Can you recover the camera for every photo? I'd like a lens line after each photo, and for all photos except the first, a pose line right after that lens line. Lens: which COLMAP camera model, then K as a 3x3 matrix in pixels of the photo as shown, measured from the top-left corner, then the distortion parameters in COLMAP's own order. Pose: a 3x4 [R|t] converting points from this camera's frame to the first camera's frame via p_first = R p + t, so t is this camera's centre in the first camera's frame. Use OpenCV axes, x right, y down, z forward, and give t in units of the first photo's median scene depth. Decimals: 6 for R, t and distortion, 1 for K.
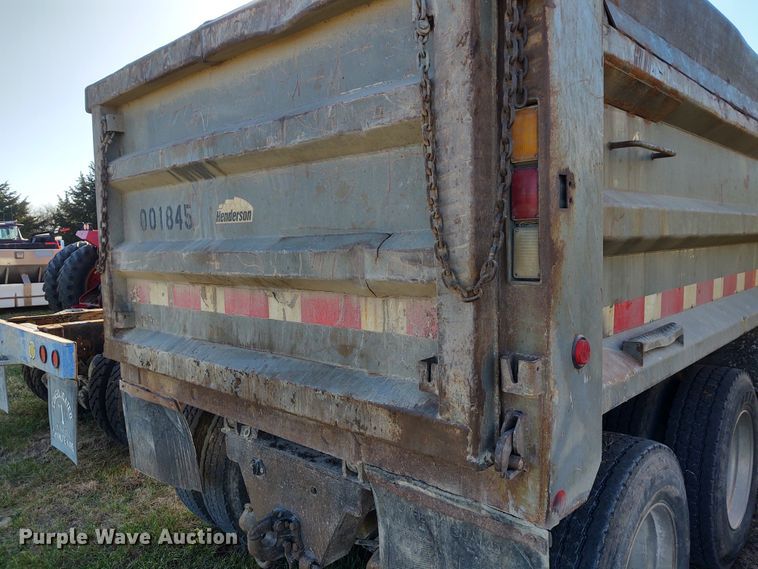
lens RADIAL K [[577.6, 0, 380.3], [0, 577.6, 289.4], [0, 0, 1]] dist [0.039872, -0.079602]
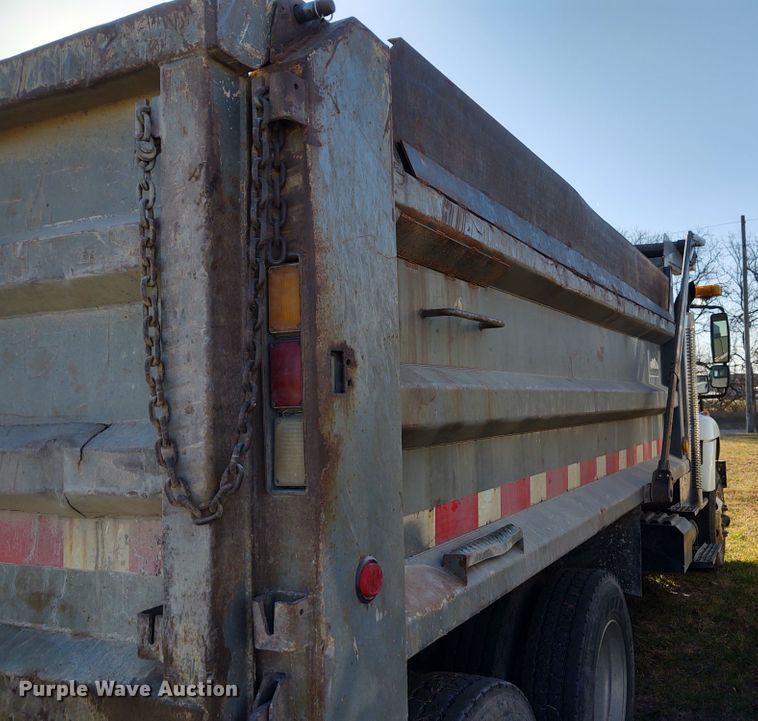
lens RADIAL K [[736.4, 0, 481.1], [0, 736.4, 369.6], [0, 0, 1]] dist [0.024862, -0.038788]
pose [[0.938723, 0.013658, 0.344401, 0.114740], [0.035978, 0.989873, -0.137321, -0.020979], [-0.342789, 0.141297, 0.928725, 0.009381]]
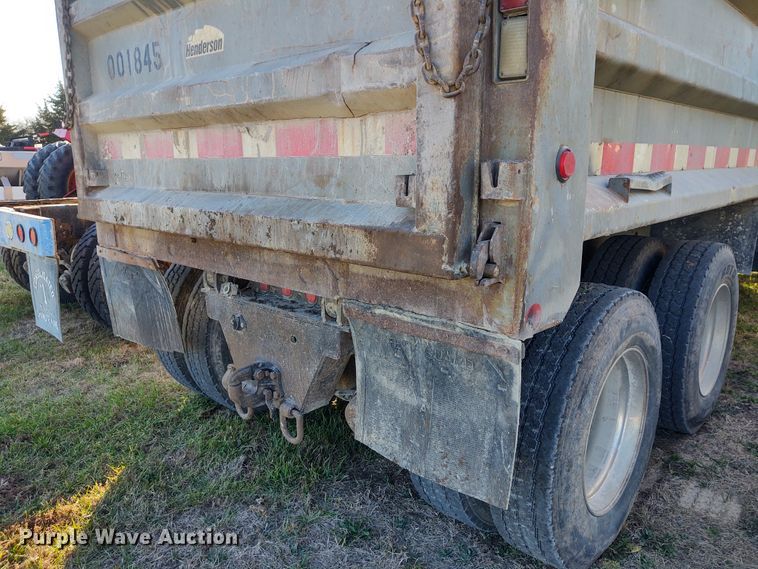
lens RADIAL K [[575.9, 0, 381.5], [0, 575.9, 294.5], [0, 0, 1]] dist [0.046429, -0.100907]
pose [[0.999718, 0.012390, 0.020239, 0.020391], [-0.015211, 0.989201, 0.145775, 0.145656], [-0.018214, -0.146041, 0.989111, 0.022994]]
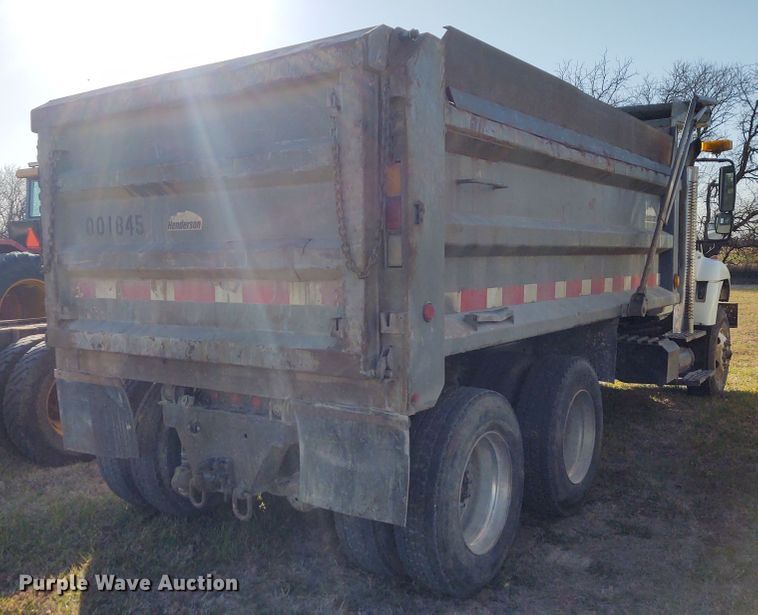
lens RADIAL K [[731.3, 0, 345.0], [0, 731.3, 326.6], [0, 0, 1]] dist [0.136605, -0.341730]
pose [[0.992128, 0.000579, 0.125228, -0.117957], [-0.001164, 0.999989, 0.004597, 0.110269], [-0.125224, -0.004706, 0.992117, -0.811567]]
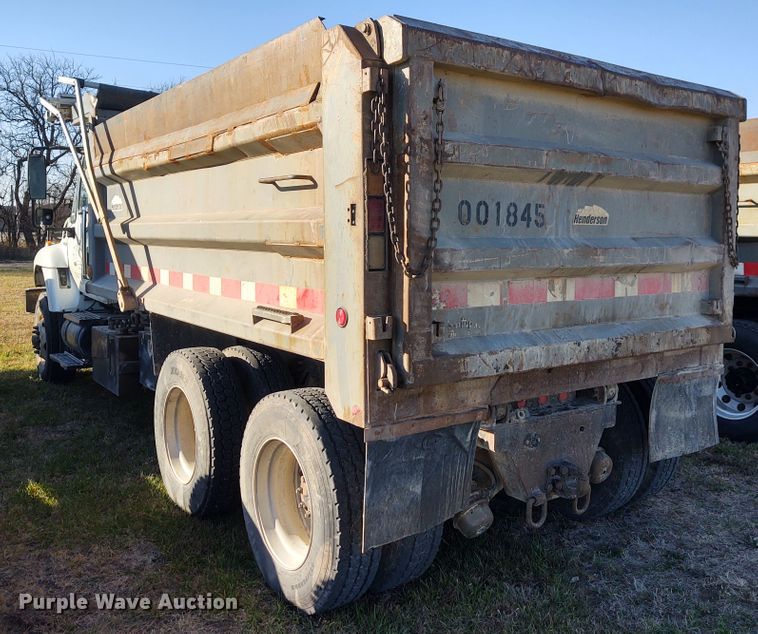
lens RADIAL K [[730.7, 0, 379.2], [0, 730.7, 293.5], [0, 0, 1]] dist [-0.002196, -0.005219]
pose [[0.208533, -0.057467, 0.976326, -2.199807], [0.069852, 0.996598, 0.043741, -0.079489], [-0.975518, 0.059077, 0.211838, 1.299572]]
